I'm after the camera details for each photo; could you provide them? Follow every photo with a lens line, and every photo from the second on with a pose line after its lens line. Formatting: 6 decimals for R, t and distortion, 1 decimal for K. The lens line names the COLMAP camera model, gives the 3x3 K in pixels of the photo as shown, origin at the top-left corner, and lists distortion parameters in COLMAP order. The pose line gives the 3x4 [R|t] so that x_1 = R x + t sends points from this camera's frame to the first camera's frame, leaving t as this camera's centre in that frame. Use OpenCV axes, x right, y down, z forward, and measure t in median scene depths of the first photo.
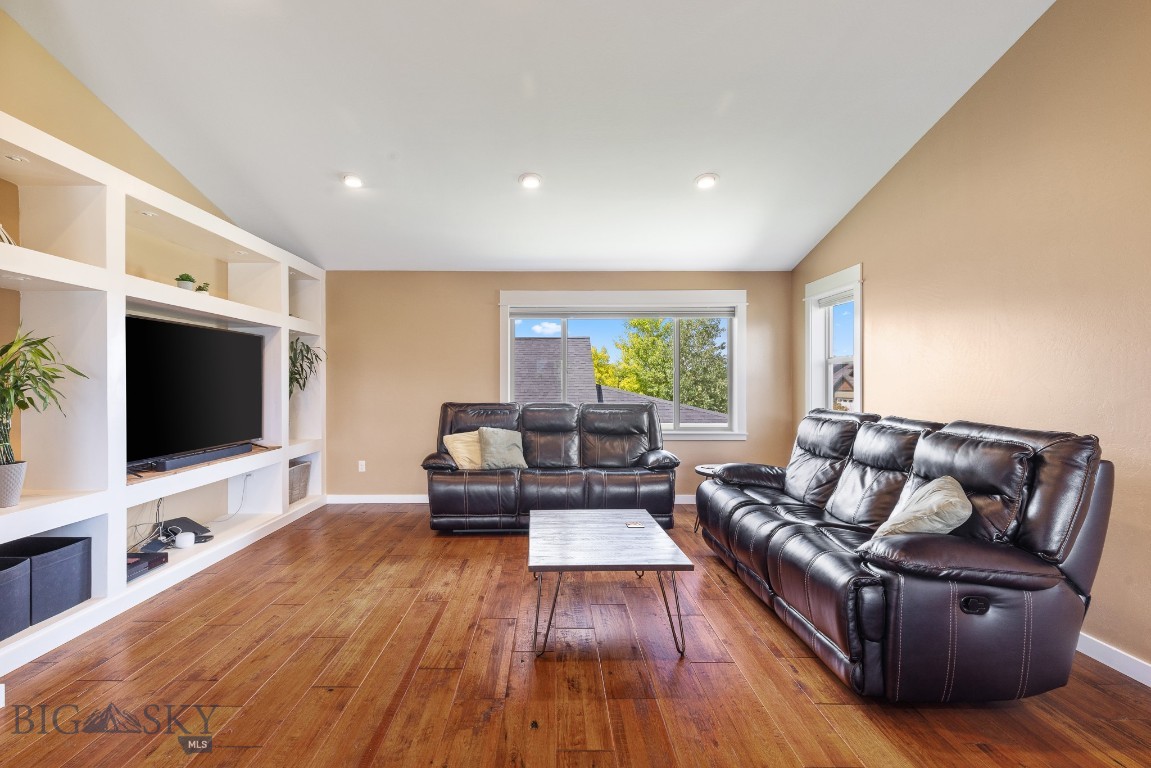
lens RADIAL K [[523.0, 0, 546.7], [0, 523.0, 378.8], [0, 0, 1]] dist [0.002454, 0.000505]
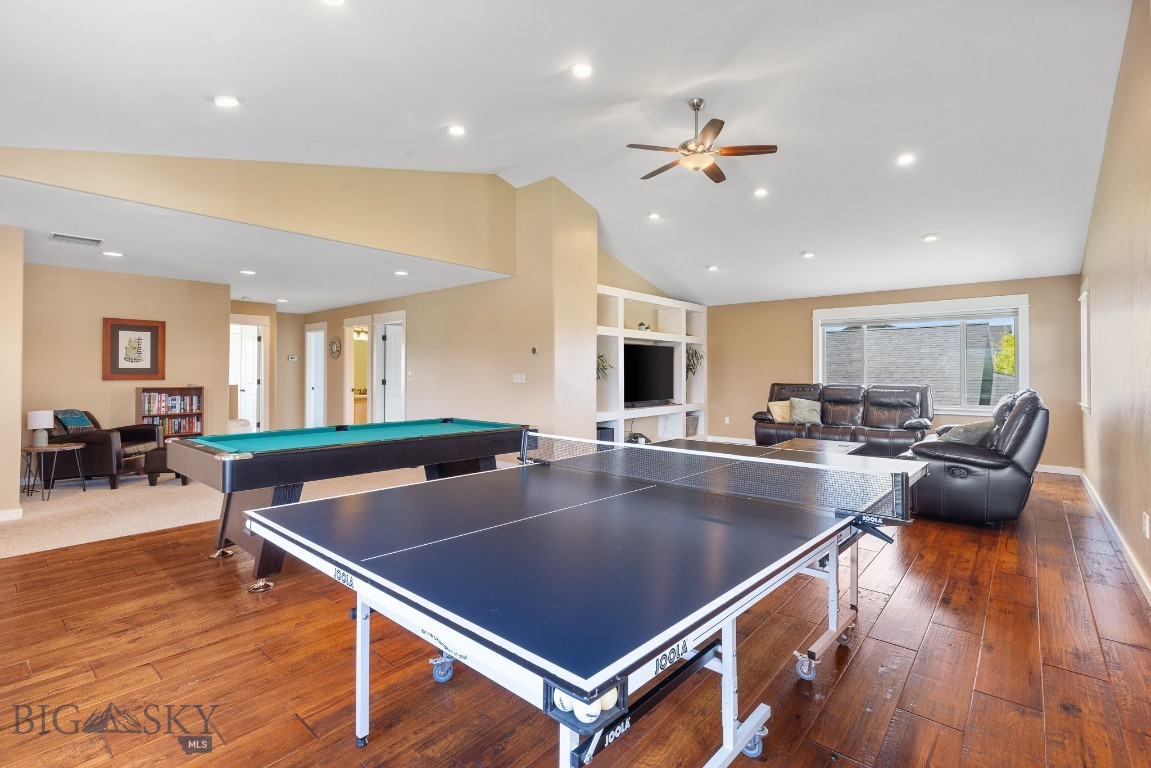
lens RADIAL K [[523.0, 0, 574.2], [0, 523.0, 373.6], [0, 0, 1]] dist [0.002454, 0.000505]
pose [[0.760921, 0.002421, -0.648840, 0.419387], [0.003658, 0.999961, 0.008021, 0.000376], [0.648834, -0.008477, 0.760883, -0.688123]]
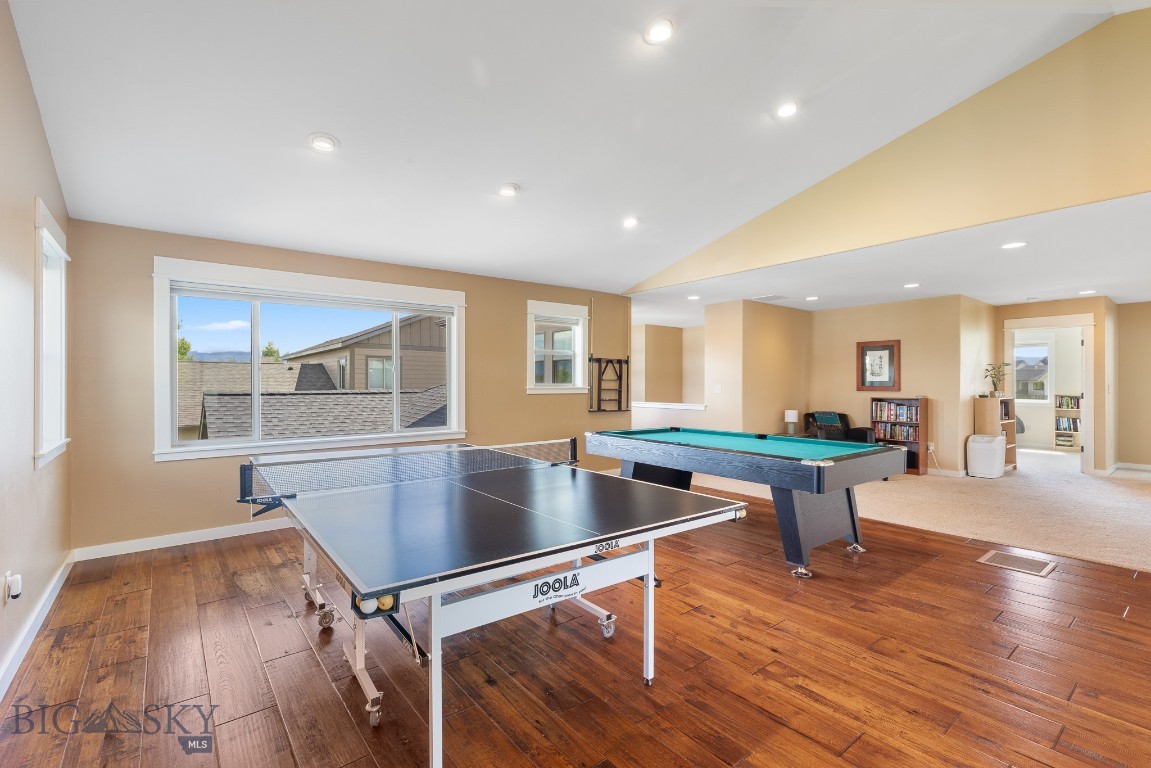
lens RADIAL K [[523.0, 0, 570.4], [0, 523.0, 386.0], [0, 0, 1]] dist [0.002454, 0.000505]
pose [[-0.789464, 0.004386, -0.613781, 0.480772], [0.007350, 0.999970, -0.002307, 0.011421], [0.613753, -0.006333, -0.789473, 2.080108]]
